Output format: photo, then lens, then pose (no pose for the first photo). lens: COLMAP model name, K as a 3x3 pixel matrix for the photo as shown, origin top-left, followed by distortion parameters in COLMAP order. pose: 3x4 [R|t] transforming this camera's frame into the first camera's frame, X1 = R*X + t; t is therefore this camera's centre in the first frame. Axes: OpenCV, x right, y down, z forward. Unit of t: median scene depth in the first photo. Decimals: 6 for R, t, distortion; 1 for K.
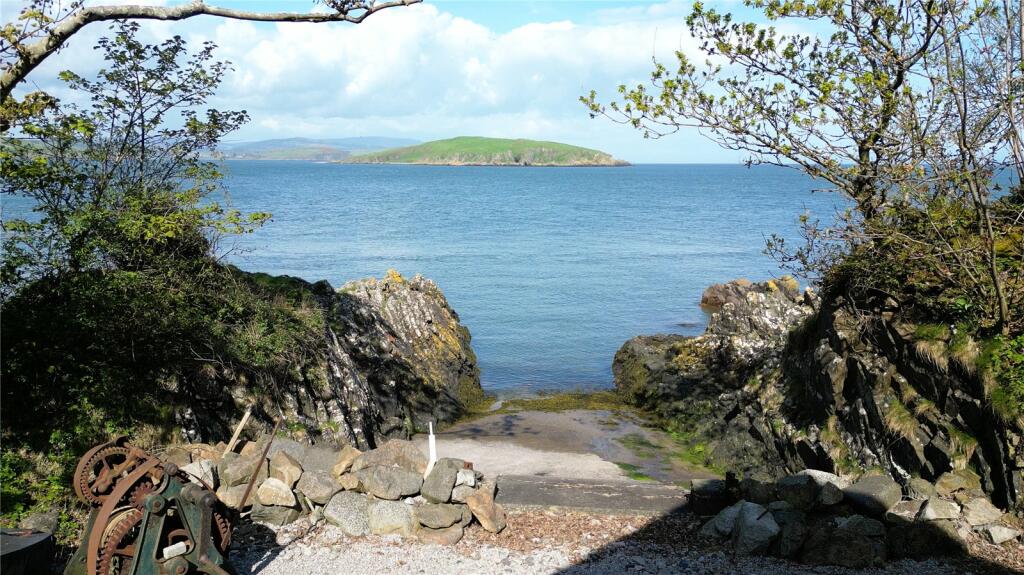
lens RADIAL K [[746.9, 0, 512.0], [0, 746.9, 287.5], [0, 0, 1]] dist [0.079339, -0.061077]
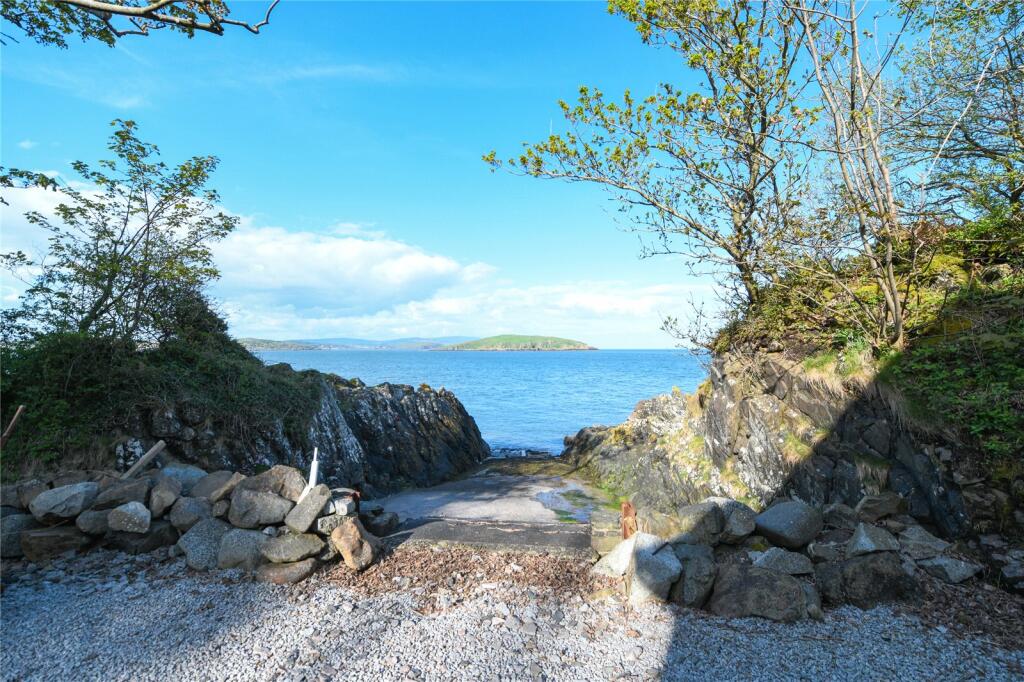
lens RADIAL K [[428.0, 0, 512.0], [0, 428.0, 341.0], [0, 0, 1]] dist [-0.015728, -0.000238]
pose [[0.999257, -0.008102, -0.037676, 0.178770], [0.001395, 0.984614, -0.174739, 0.150482], [0.038512, 0.174556, 0.983894, 0.473377]]
